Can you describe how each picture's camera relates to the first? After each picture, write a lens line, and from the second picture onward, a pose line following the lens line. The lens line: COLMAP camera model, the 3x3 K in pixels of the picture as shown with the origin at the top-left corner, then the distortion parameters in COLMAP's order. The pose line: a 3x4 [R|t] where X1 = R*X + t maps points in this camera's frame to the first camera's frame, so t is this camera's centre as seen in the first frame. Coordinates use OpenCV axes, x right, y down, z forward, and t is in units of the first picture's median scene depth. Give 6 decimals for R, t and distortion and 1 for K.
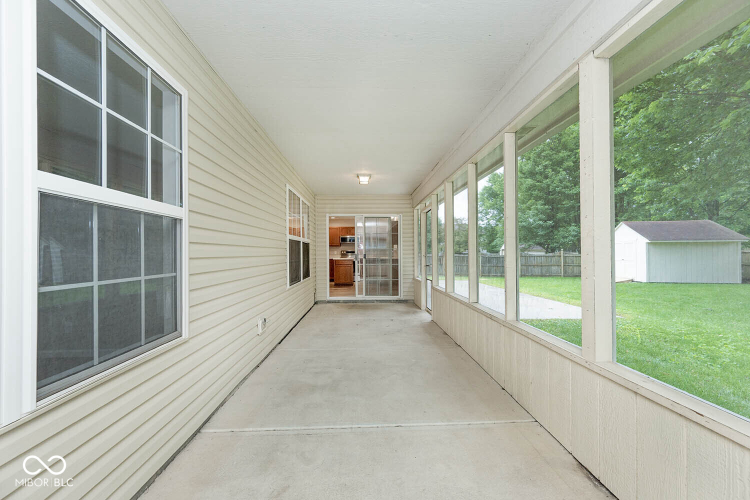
lens RADIAL K [[292.6, 0, 374.9], [0, 292.6, 252.5], [0, 0, 1]] dist [-0.003735, -0.000394]
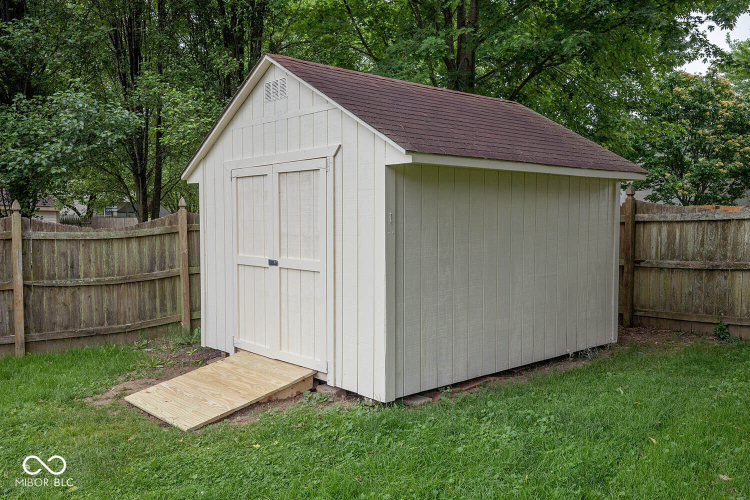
lens RADIAL K [[632.5, 0, 374.7], [0, 632.5, 249.4], [0, 0, 1]] dist [-0.003506, 0.000893]
pose [[0.617085, -0.048678, 0.785390, 0.625223], [-0.000300, 0.998070, 0.062095, -0.009593], [-0.786897, -0.038554, 0.615879, 0.764892]]
